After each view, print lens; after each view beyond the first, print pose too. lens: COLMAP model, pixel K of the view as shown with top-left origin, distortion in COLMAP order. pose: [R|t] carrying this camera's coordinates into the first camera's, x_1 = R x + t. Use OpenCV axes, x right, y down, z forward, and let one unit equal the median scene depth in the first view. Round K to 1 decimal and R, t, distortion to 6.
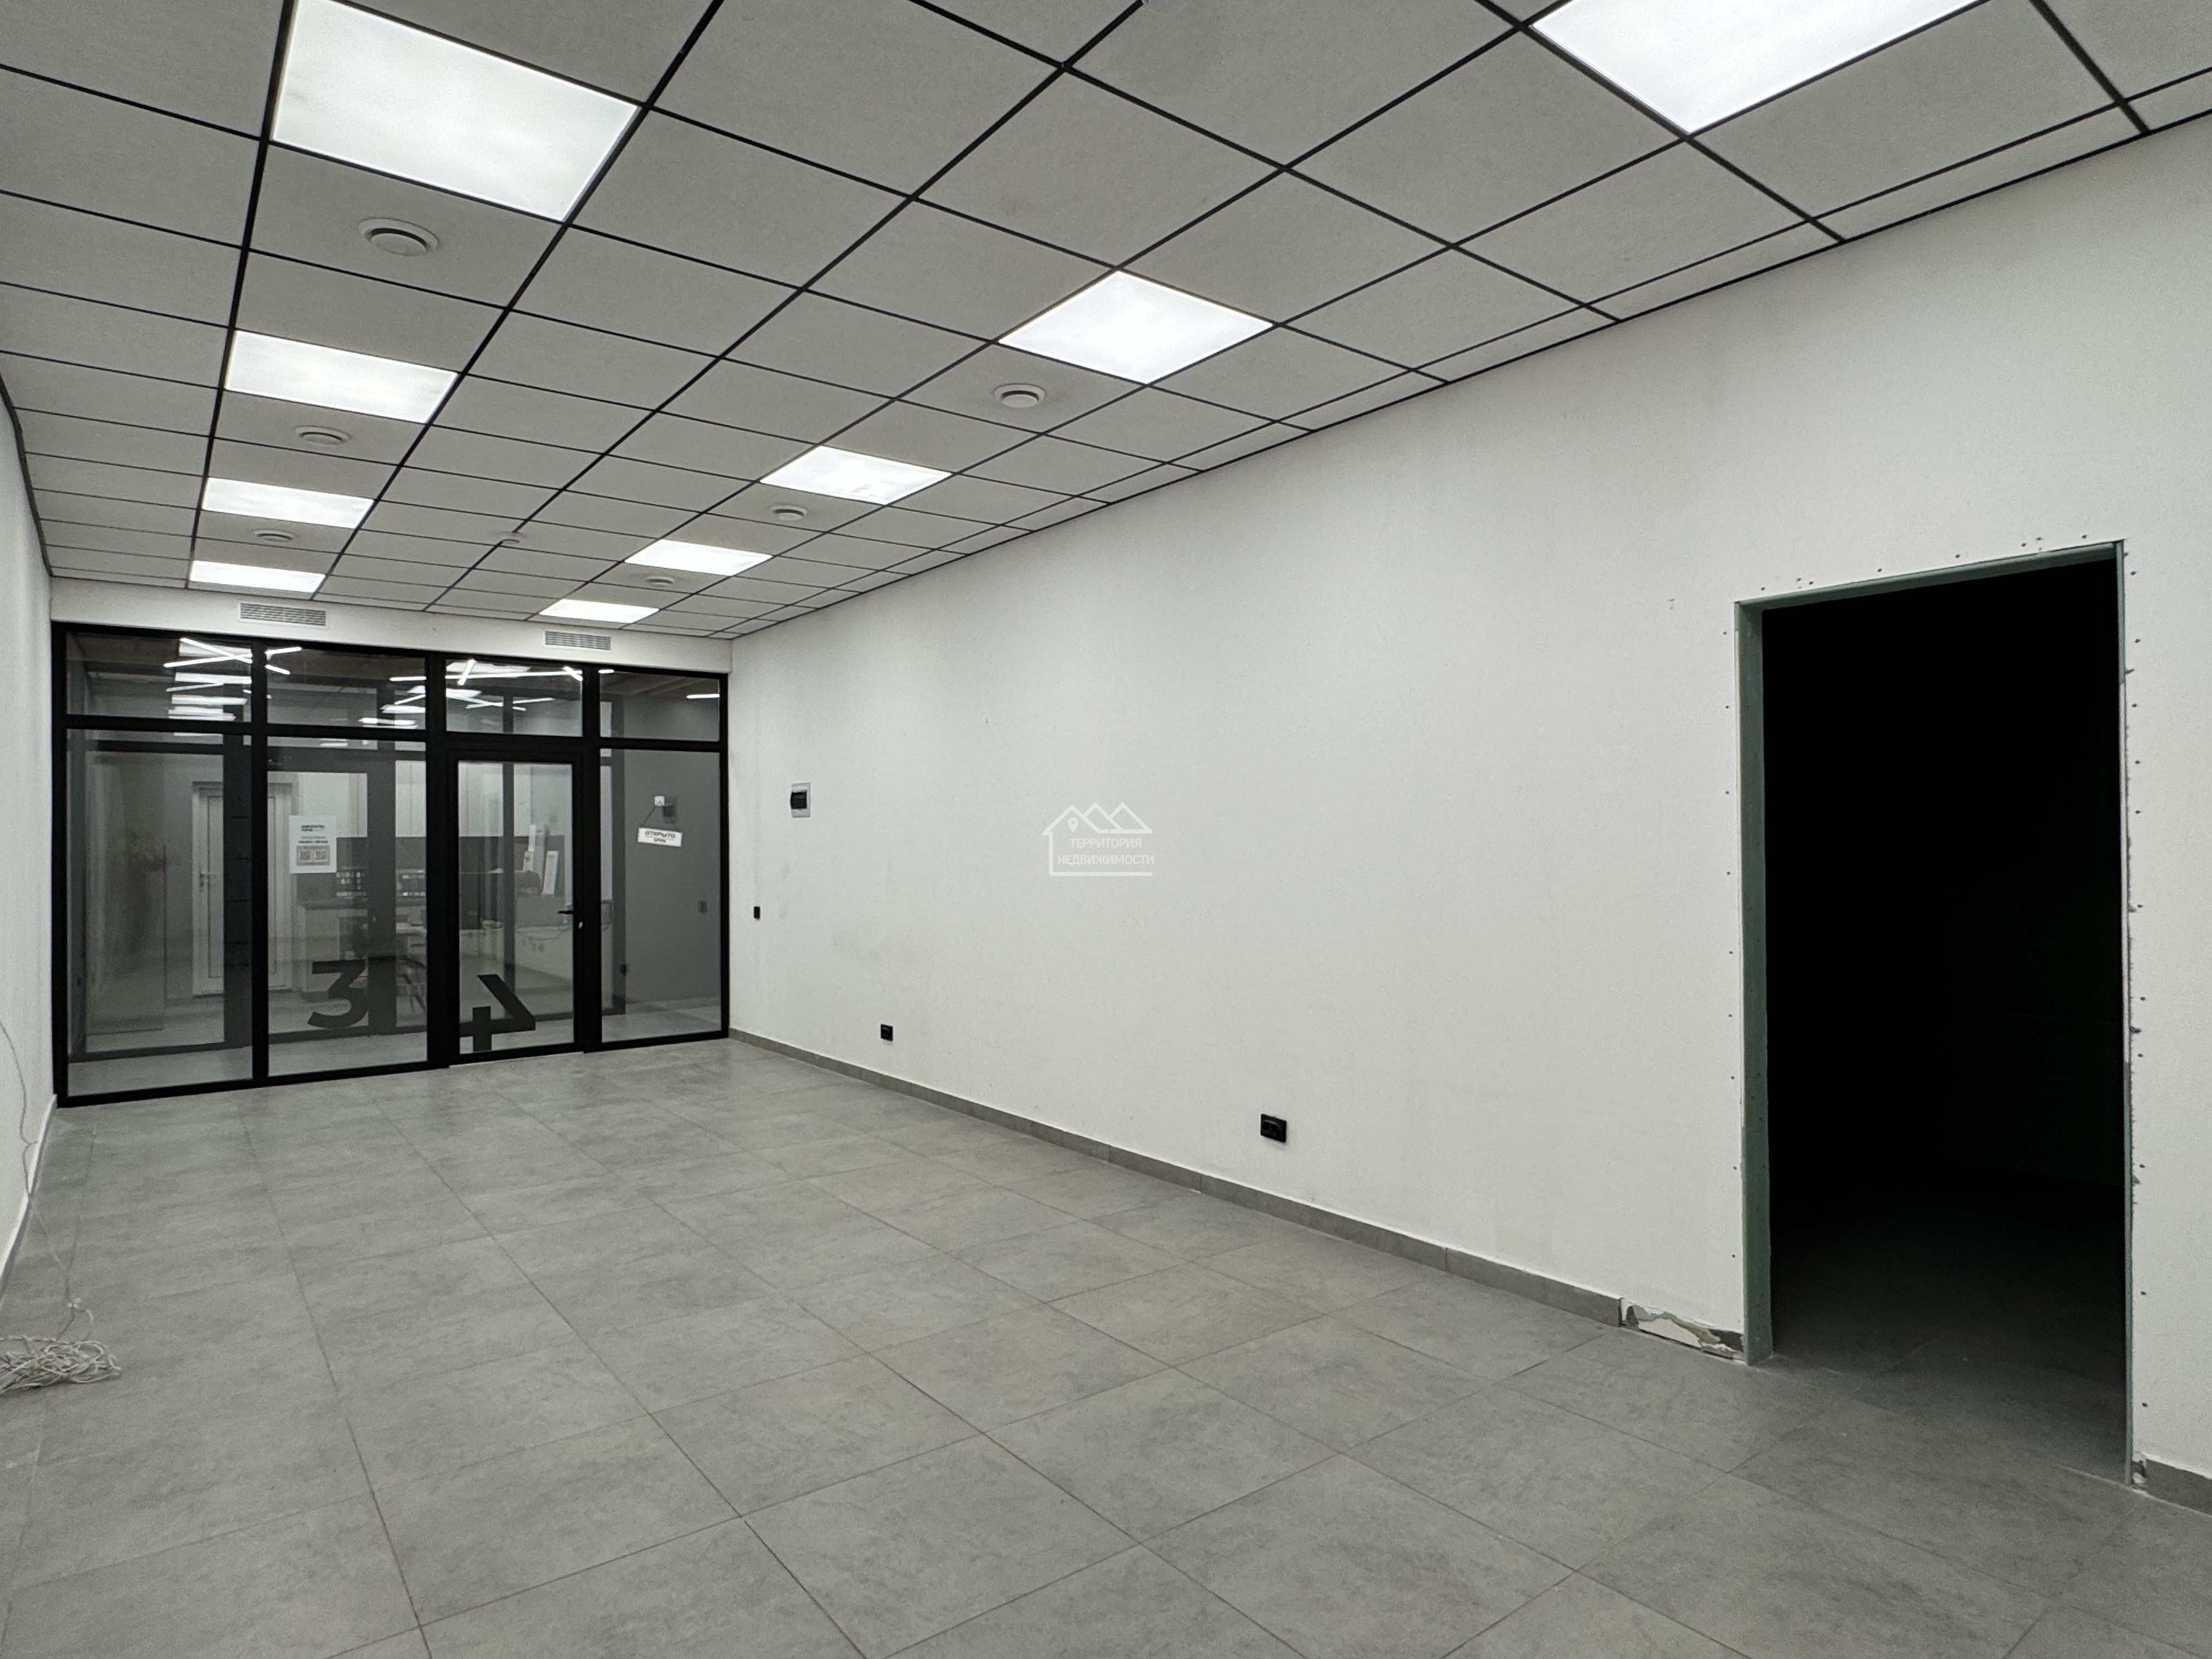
lens RADIAL K [[1248.4, 0, 1106.0], [0, 1248.4, 829.5], [0, 0, 1]] dist [-0.006433, 0.002129]
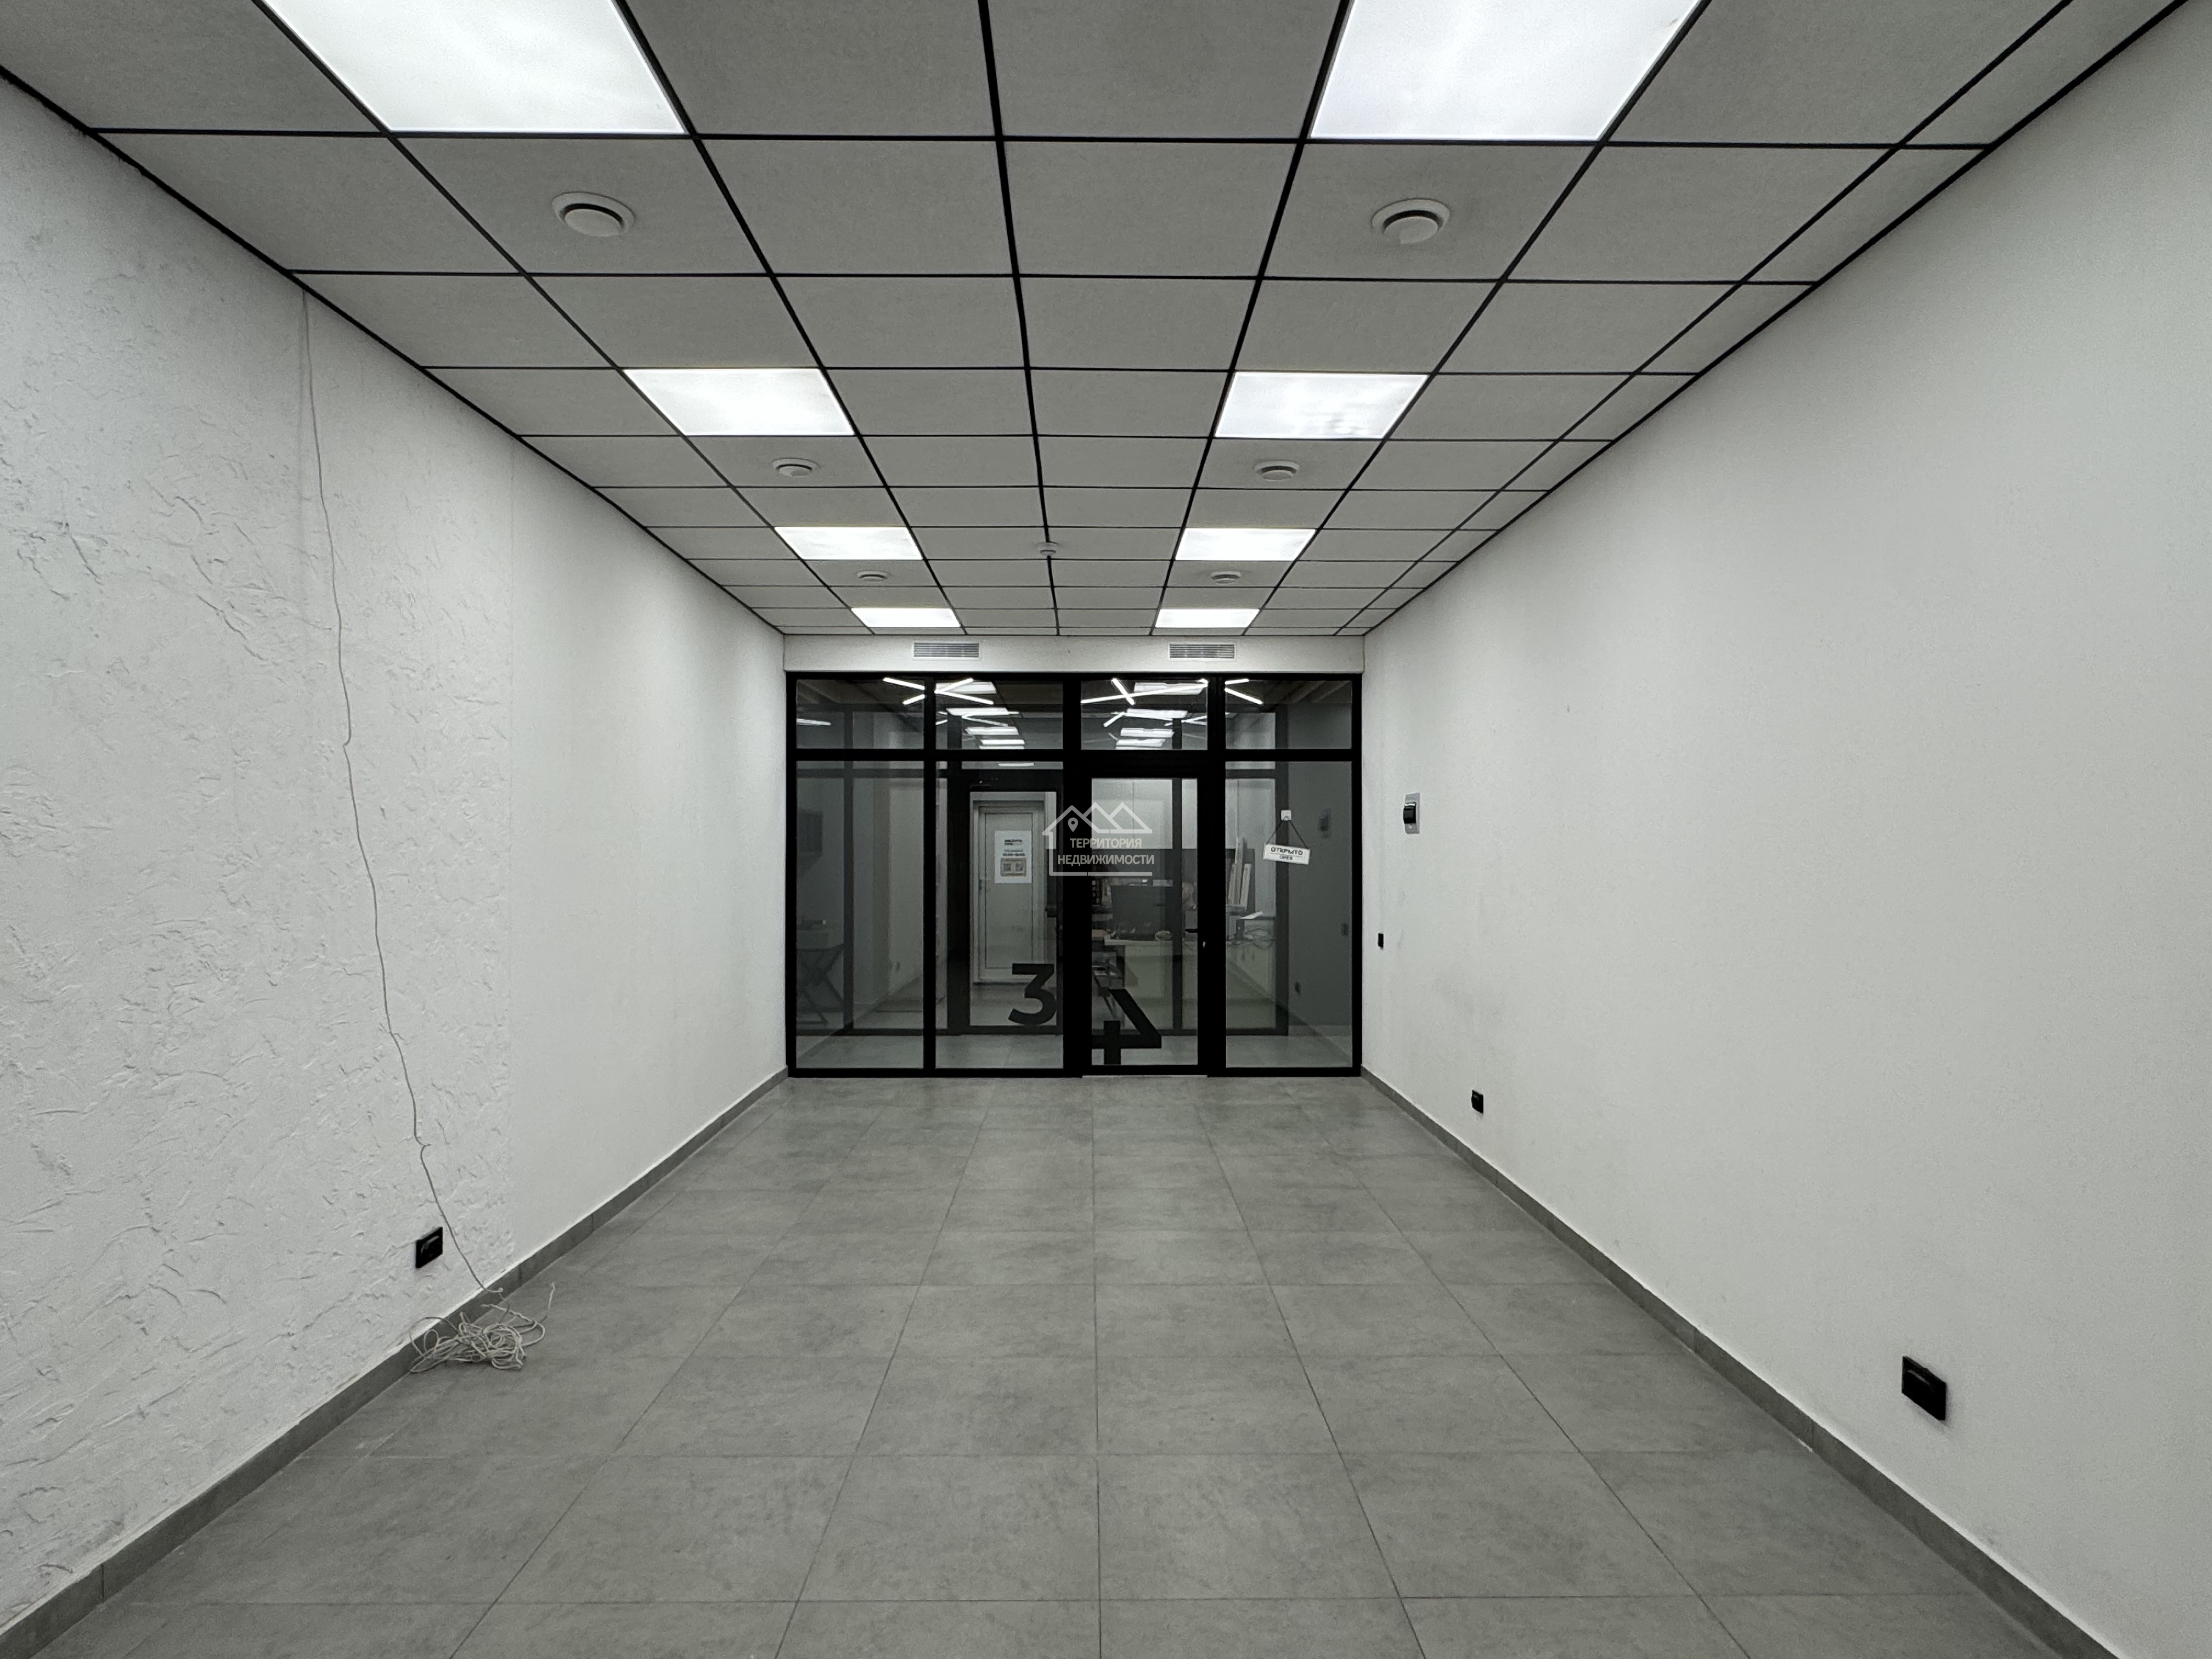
lens RADIAL K [[1248.4, 0, 1106.0], [0, 1248.4, 829.5], [0, 0, 1]] dist [-0.006433, 0.002129]
pose [[0.800912, -0.000653, -0.598782, 0.123982], [-0.003079, 0.999982, -0.005208, -0.009305], [0.598775, 0.006015, 0.800895, 0.221944]]
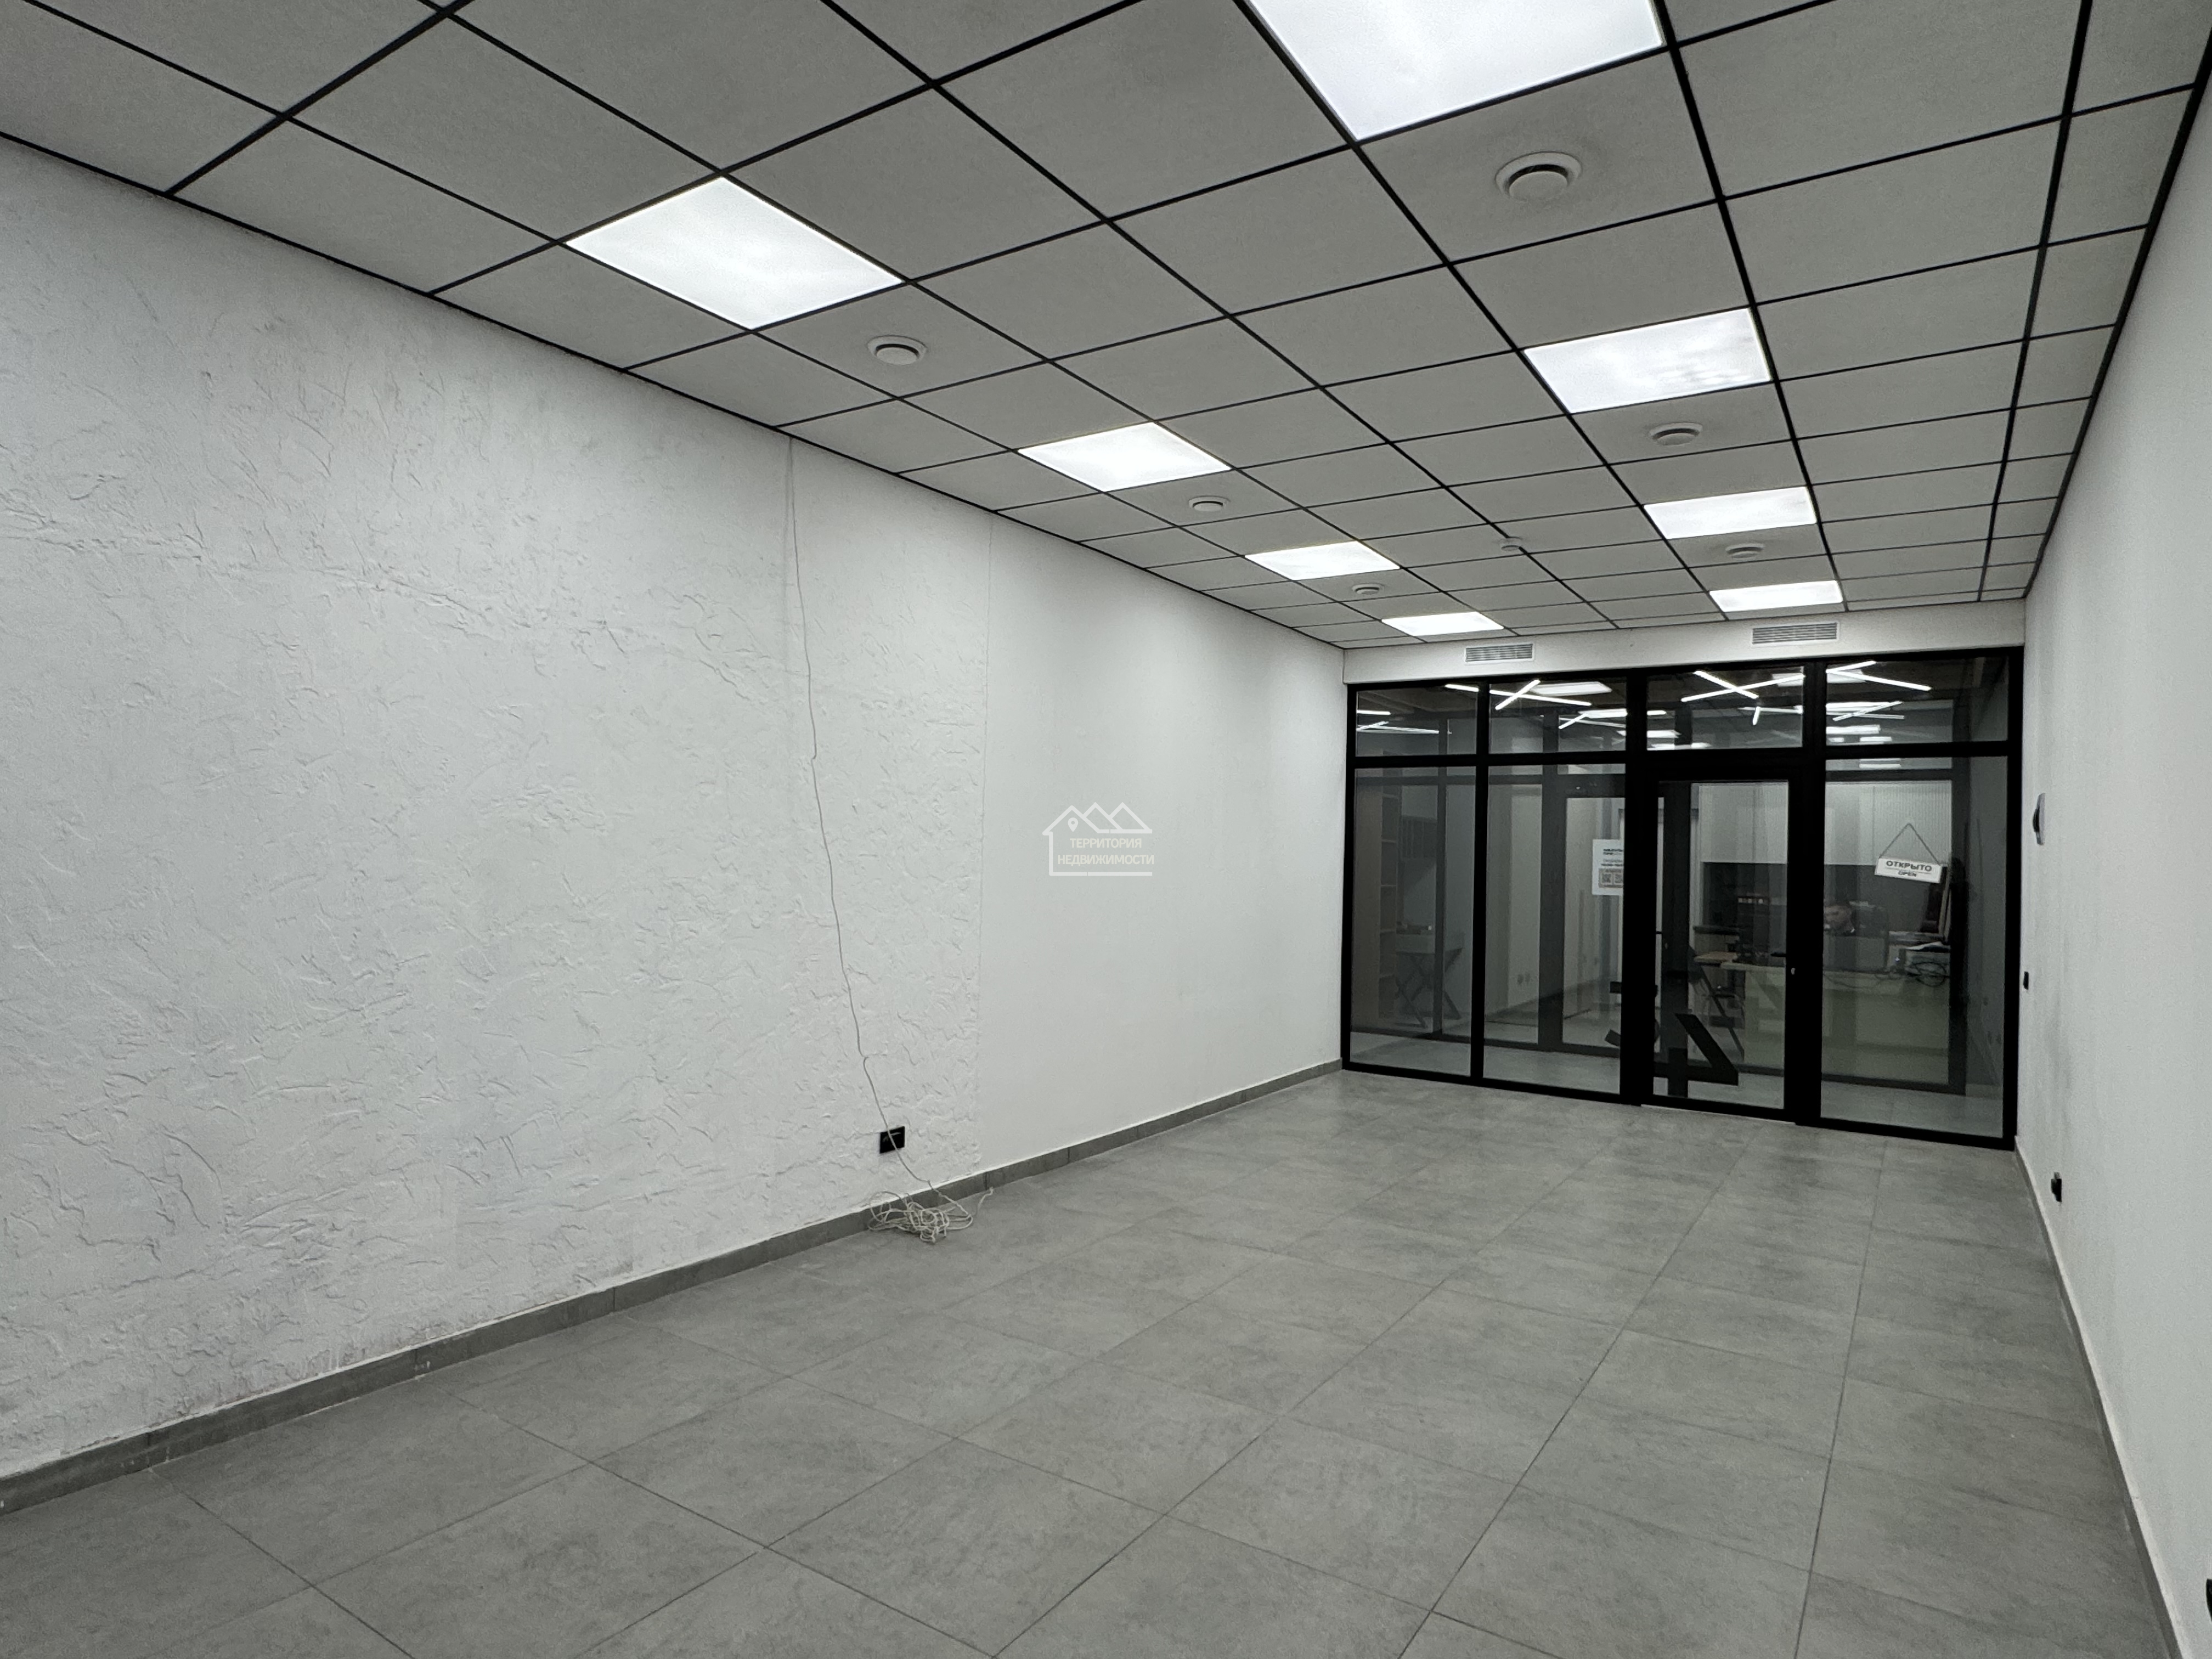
lens RADIAL K [[1248.4, 0, 1106.0], [0, 1248.4, 829.5], [0, 0, 1]] dist [-0.006433, 0.002129]
pose [[0.323203, -0.002466, -0.946327, 0.282019], [-0.019323, 0.999771, -0.009205, -0.002714], [0.946132, 0.021261, 0.323081, 0.363977]]
